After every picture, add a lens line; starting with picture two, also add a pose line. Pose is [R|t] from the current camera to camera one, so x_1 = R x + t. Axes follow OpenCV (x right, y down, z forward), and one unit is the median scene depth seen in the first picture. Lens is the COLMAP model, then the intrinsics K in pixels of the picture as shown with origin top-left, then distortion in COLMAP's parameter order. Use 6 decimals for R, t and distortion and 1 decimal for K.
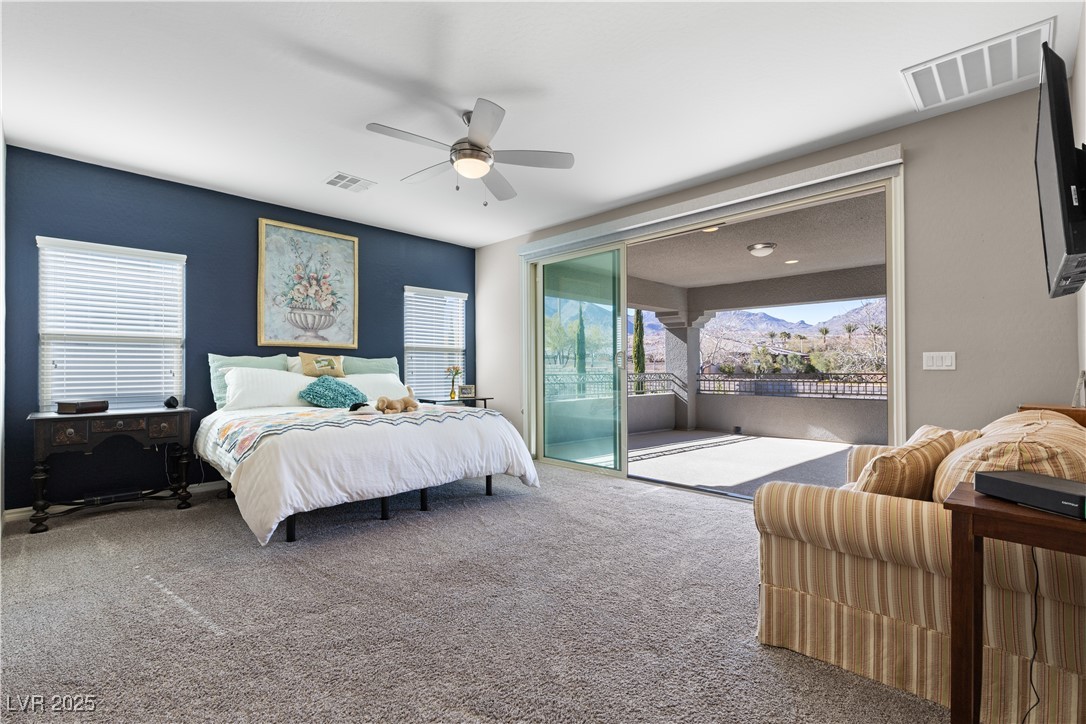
lens RADIAL K [[490.3, 0, 537.7], [0, 490.3, 363.4], [0, 0, 1]] dist [0.000235, -0.000509]
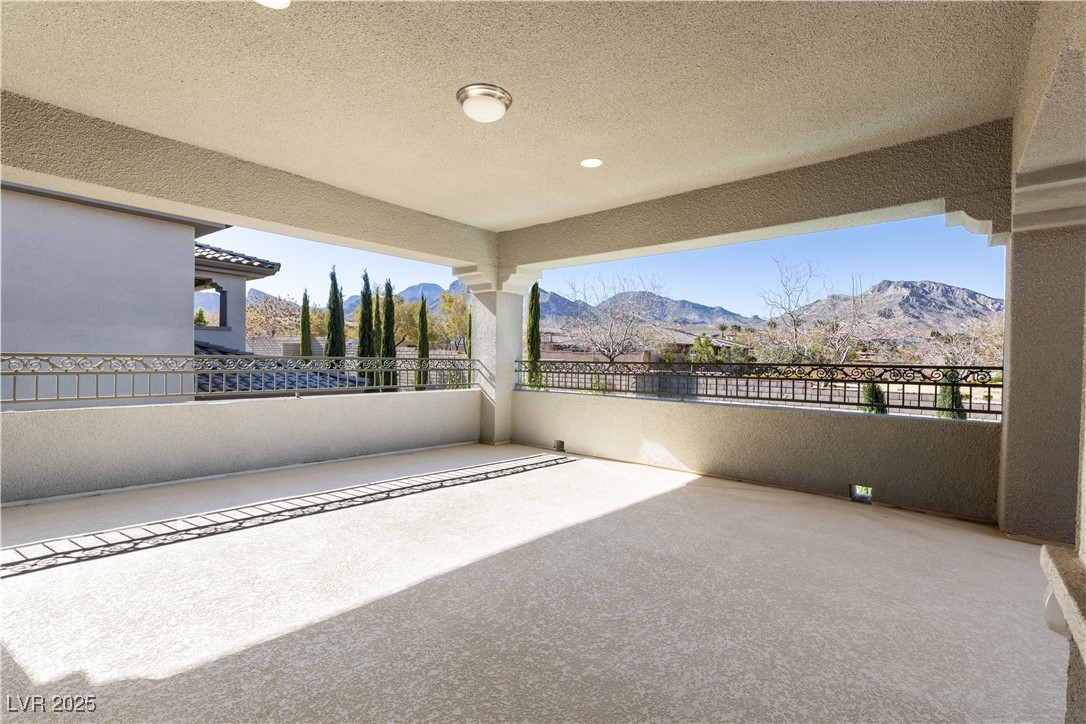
lens RADIAL K [[490.3, 0, 538.6], [0, 490.3, 360.2], [0, 0, 1]] dist [0.000235, -0.000509]
pose [[0.996910, 0.014878, 0.077125, 0.307455], [-0.015979, 0.999779, 0.013677, 0.010336], [-0.076904, -0.014867, 0.996928, 0.323110]]
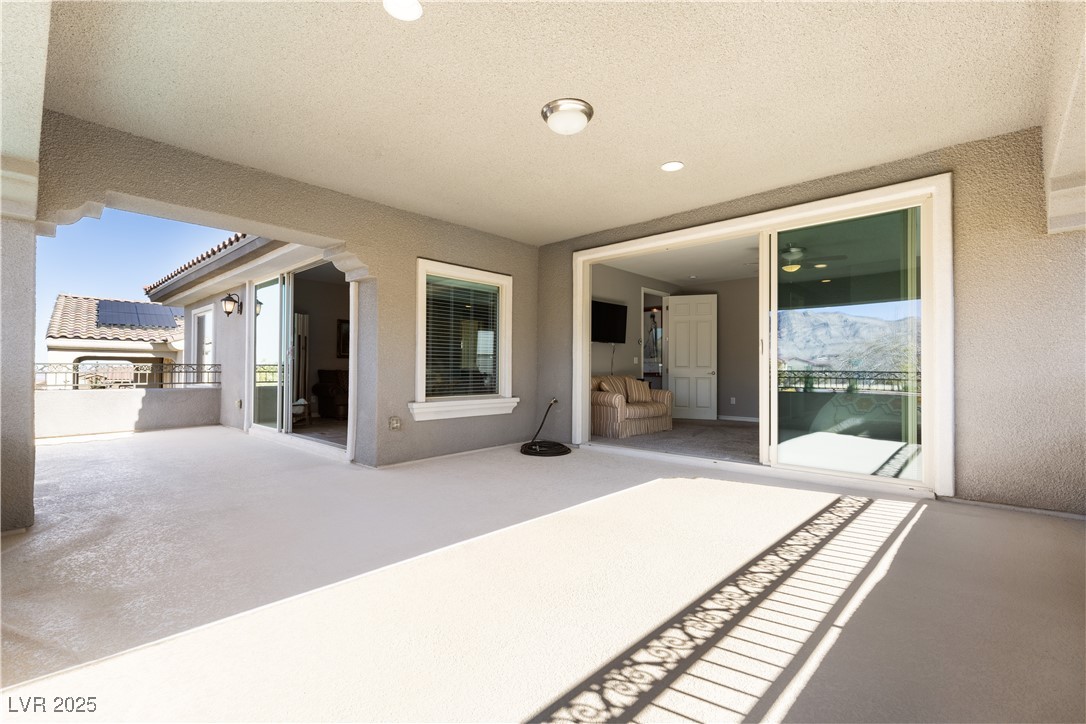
lens RADIAL K [[490.3, 0, 536.9], [0, 490.3, 364.0], [0, 0, 1]] dist [0.000235, -0.000509]
pose [[-0.999701, -0.002158, -0.024350, 0.321937], [-0.001408, 0.999525, -0.030783, 0.028544], [0.024404, -0.030740, -0.999229, 0.998682]]
